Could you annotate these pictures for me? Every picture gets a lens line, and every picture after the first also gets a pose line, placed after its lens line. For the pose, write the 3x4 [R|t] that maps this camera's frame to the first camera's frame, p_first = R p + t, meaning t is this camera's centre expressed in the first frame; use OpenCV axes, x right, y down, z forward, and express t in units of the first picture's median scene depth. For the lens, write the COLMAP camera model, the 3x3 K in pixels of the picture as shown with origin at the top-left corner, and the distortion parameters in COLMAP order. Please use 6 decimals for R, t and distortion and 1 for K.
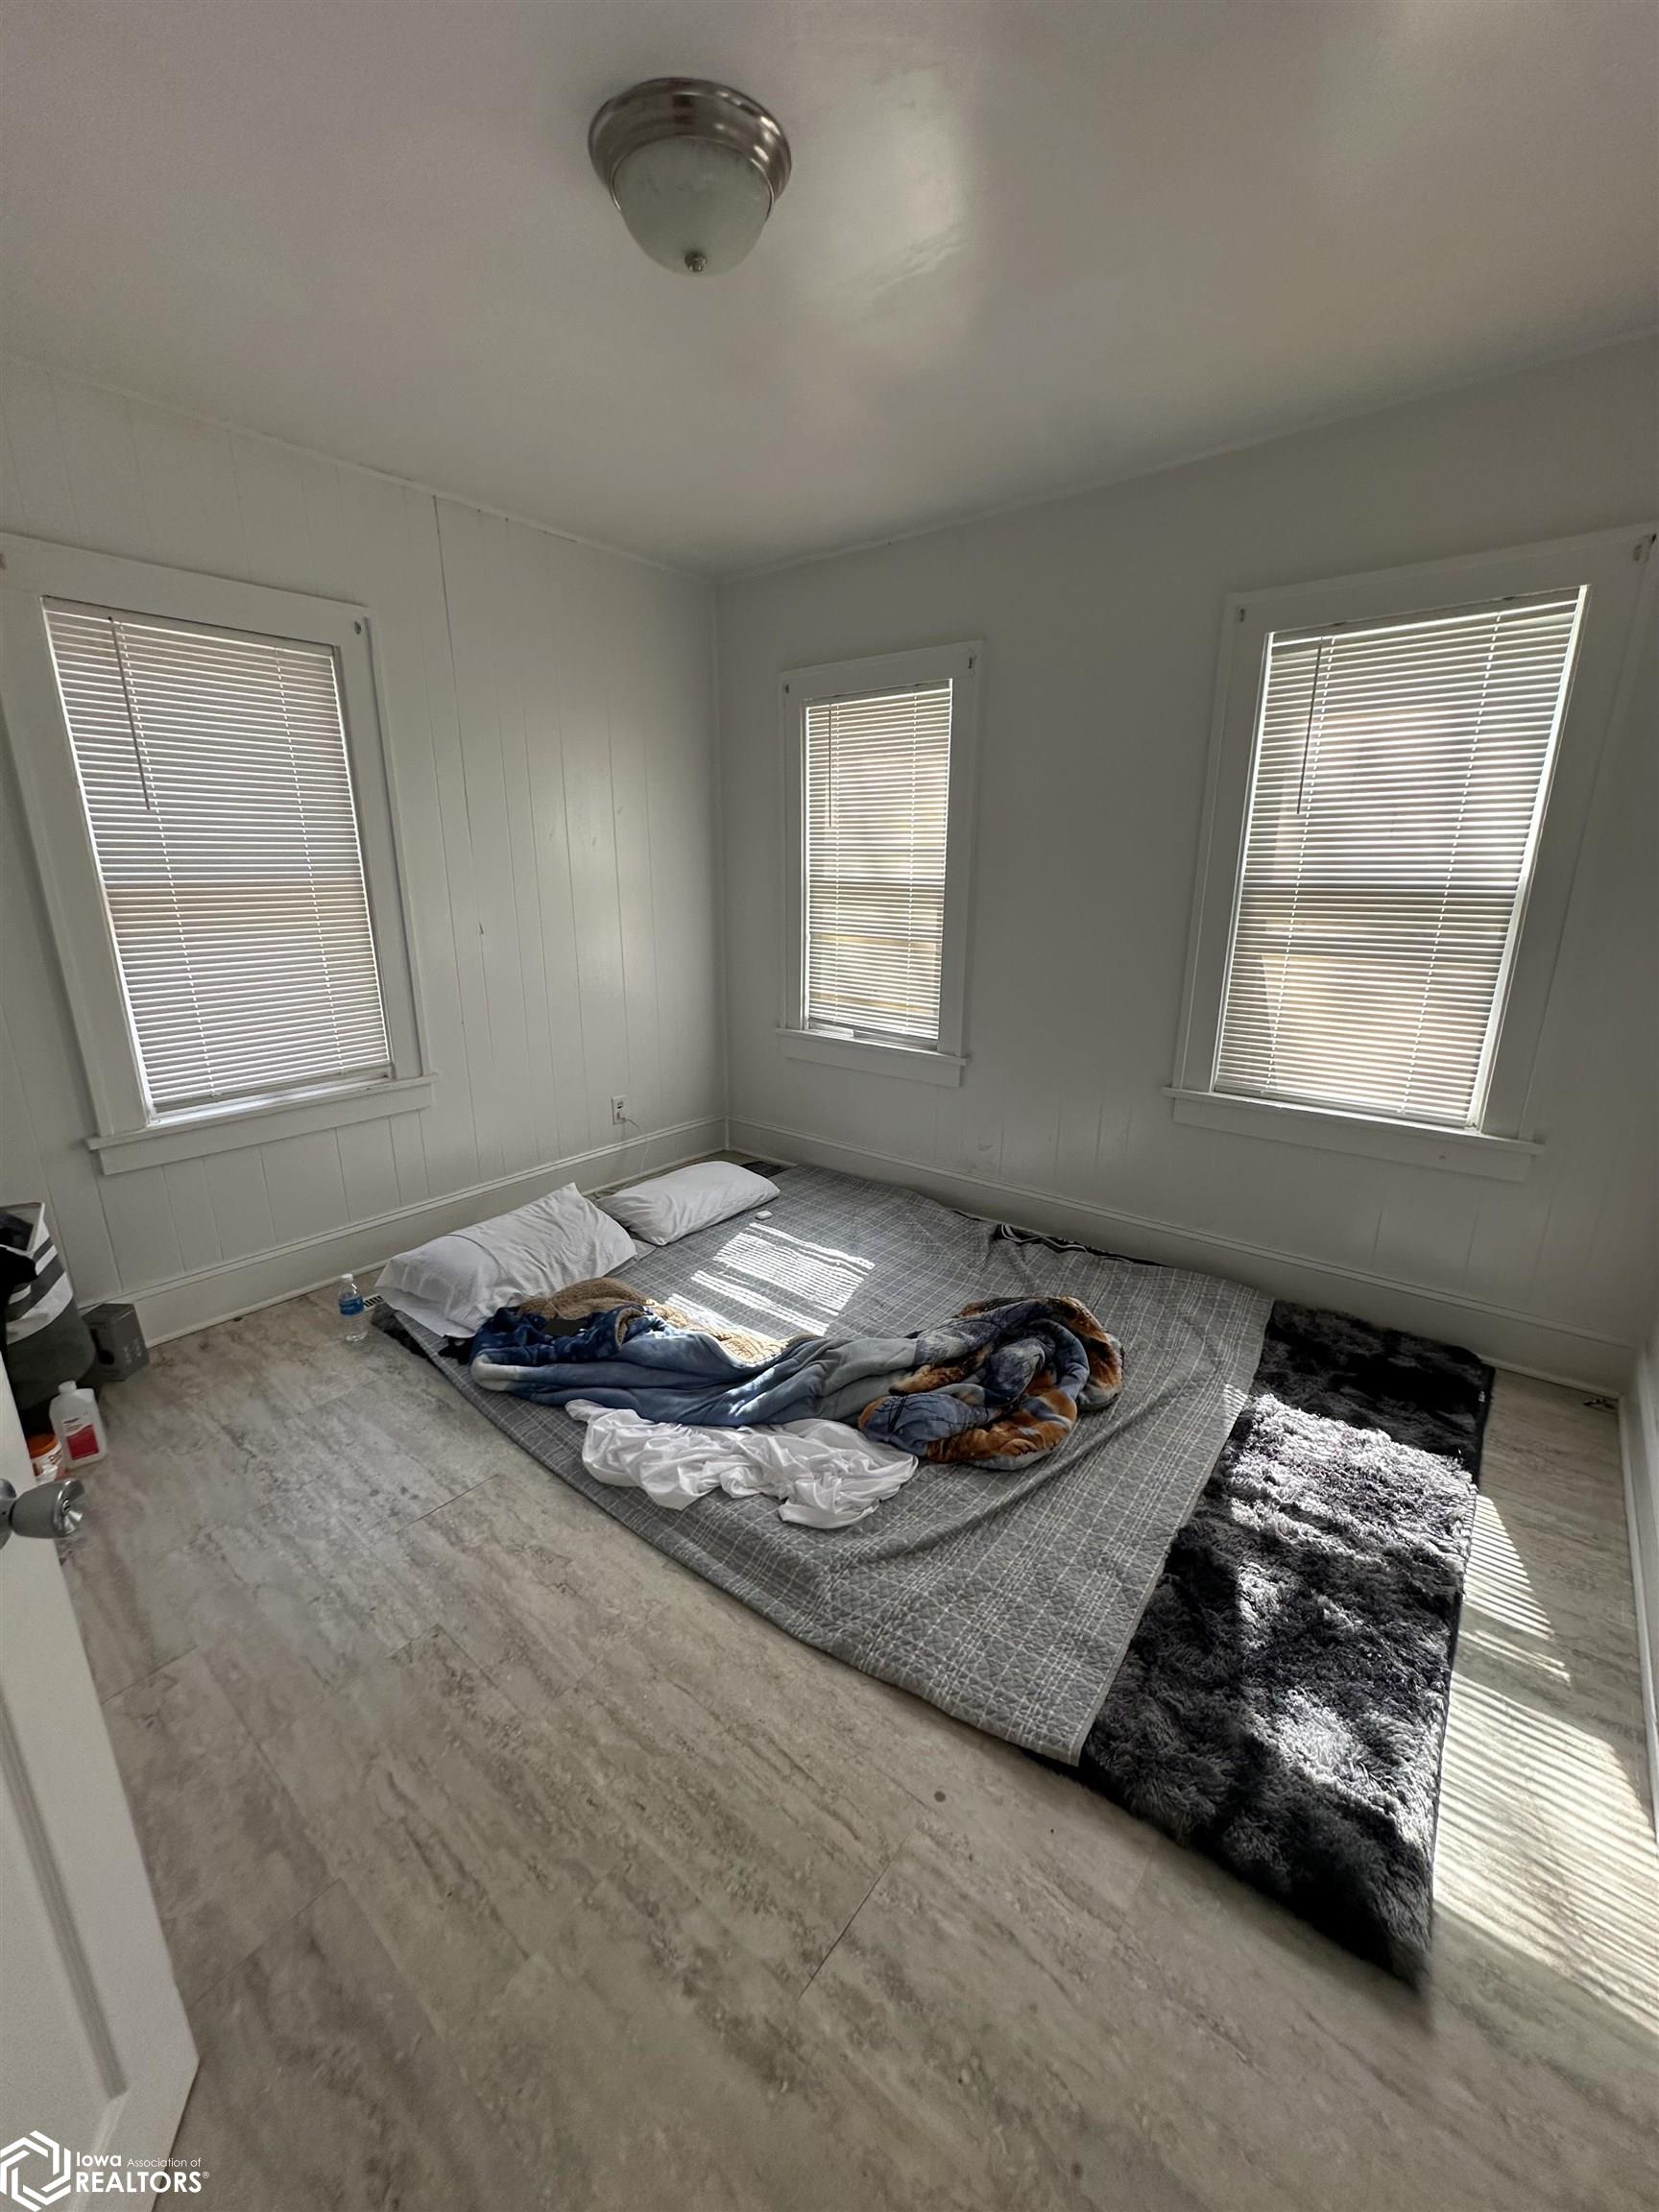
lens RADIAL K [[879.5, 0, 825.2], [0, 879.5, 1104.8], [0, 0, 1]] dist [-0.005641, 0.001700]
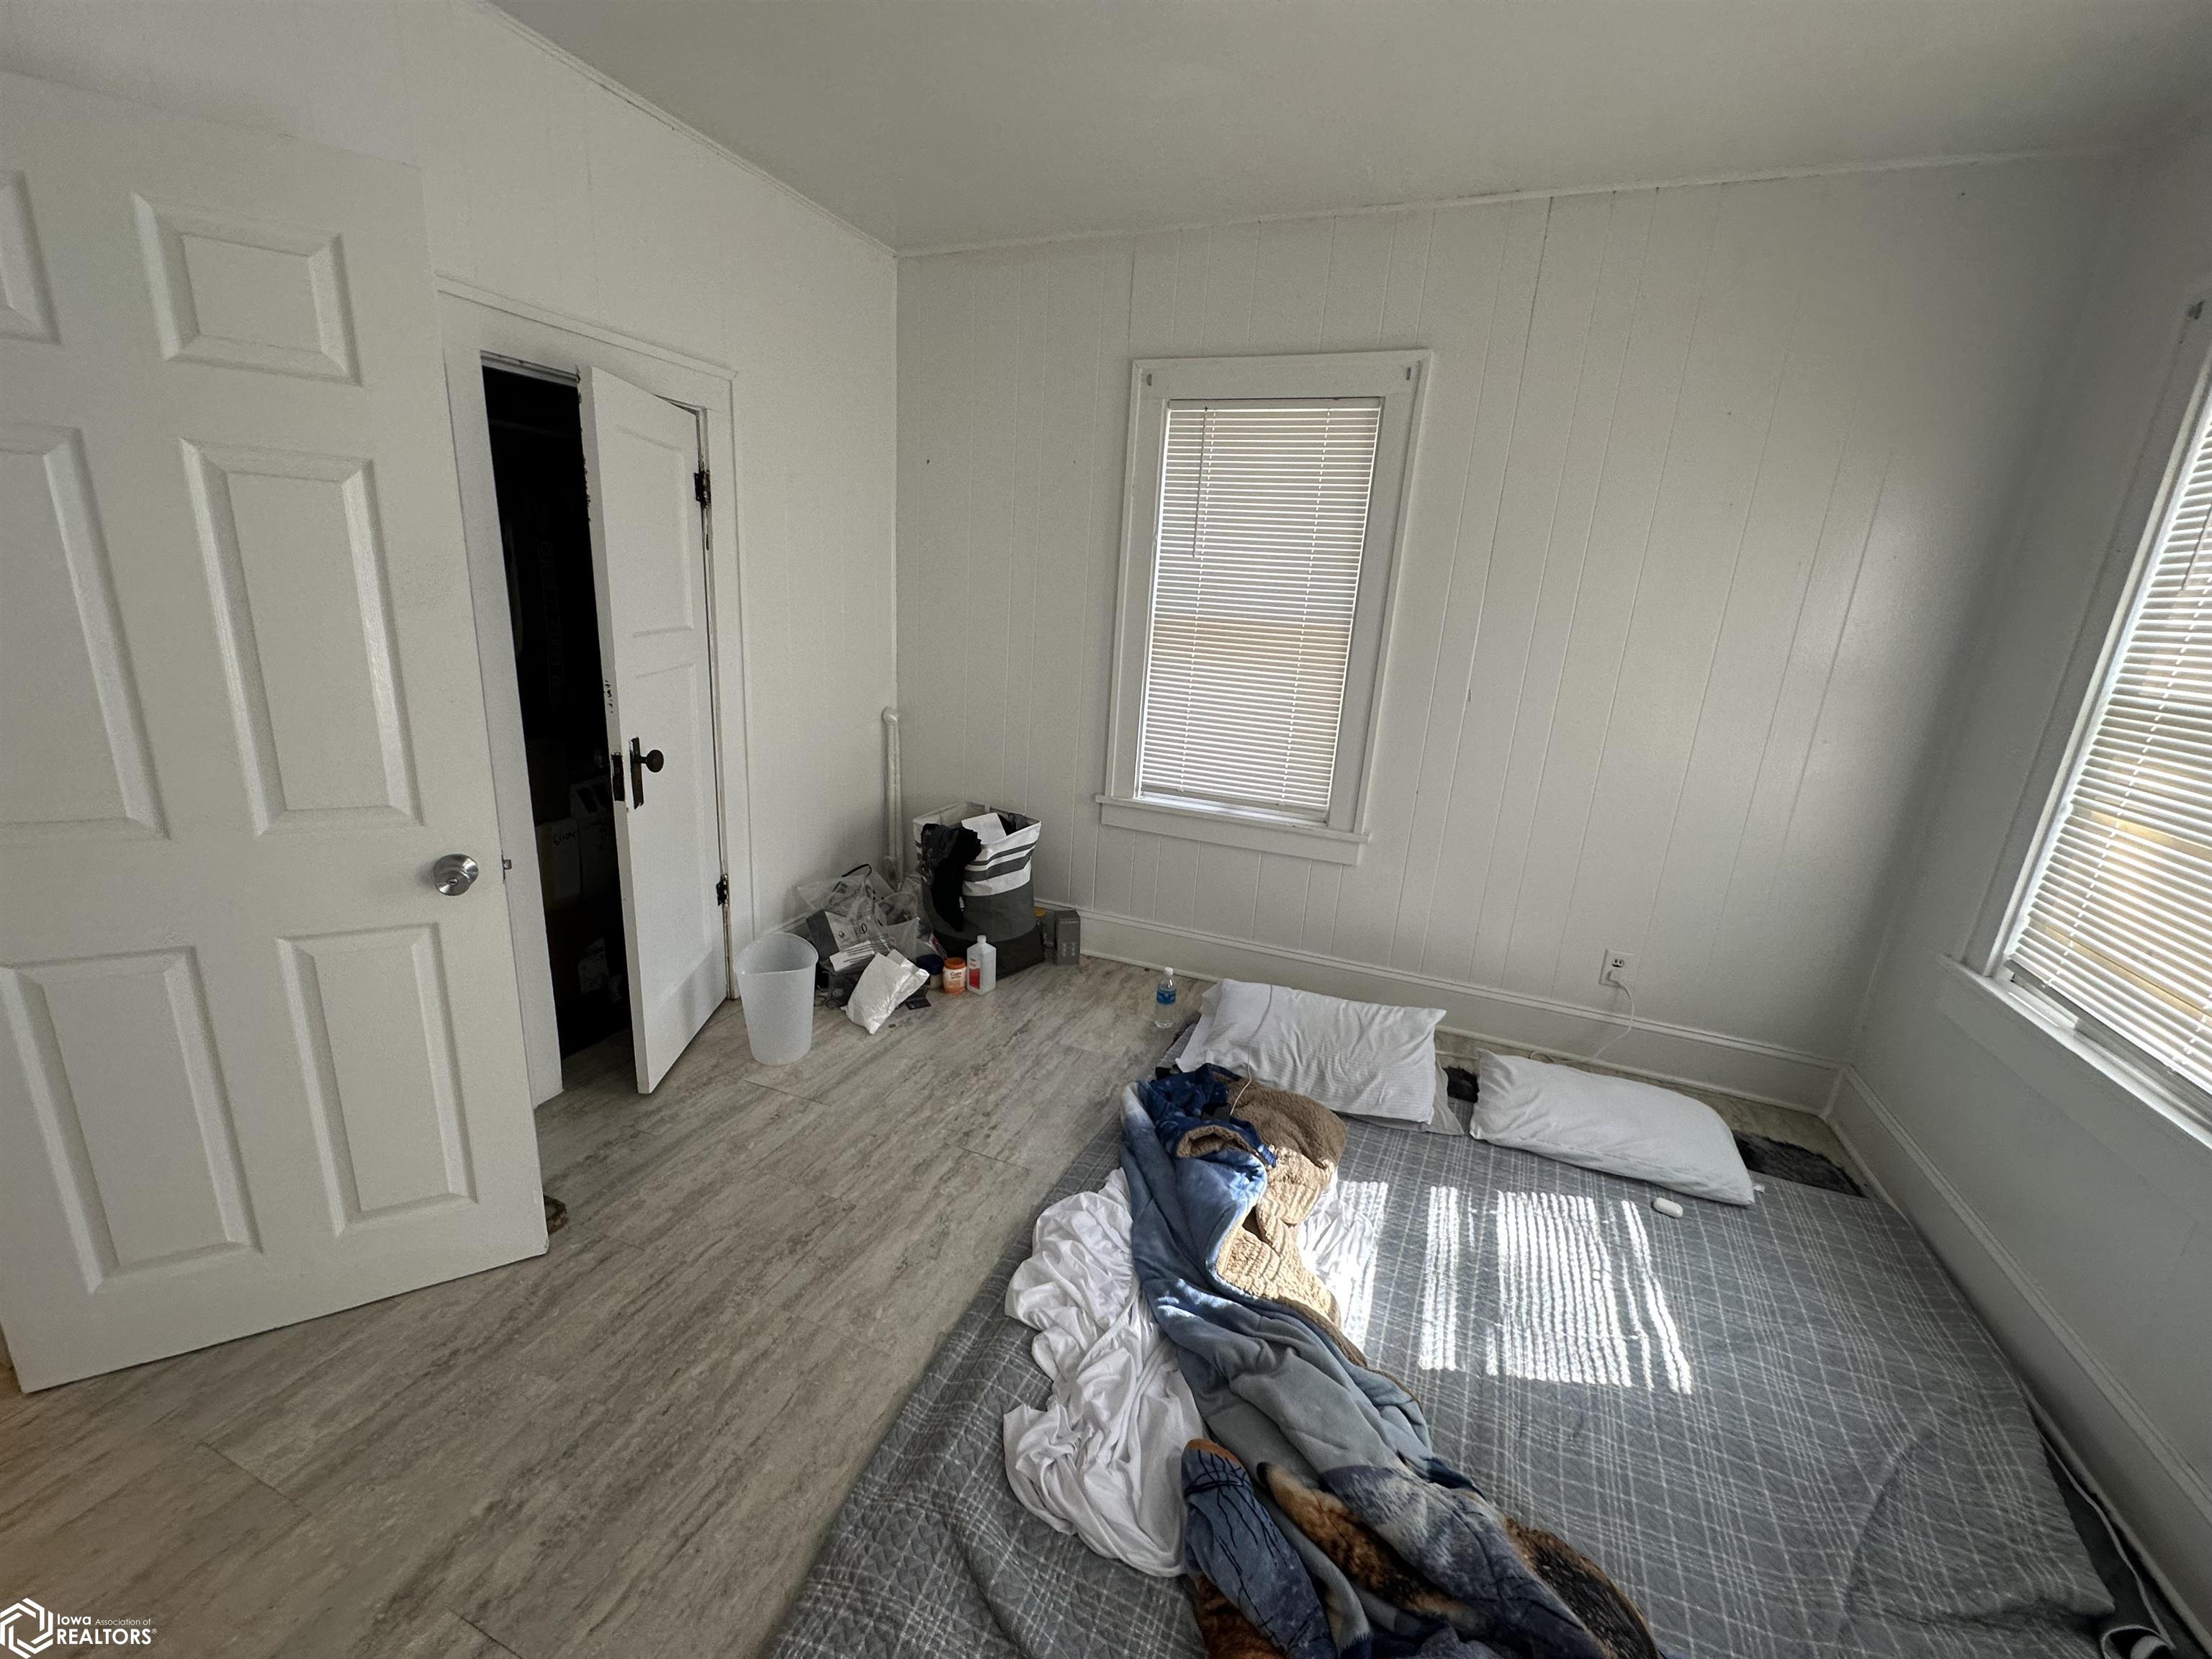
lens RADIAL K [[879.5, 0, 1110.7], [0, 879.5, 833.8], [0, 0, 1]] dist [-0.005641, 0.001700]
pose [[0.297822, 0.268011, -0.916227, 0.423757], [-0.318331, 0.932728, 0.169363, -0.135612], [0.899982, 0.241224, 0.363103, 0.503600]]
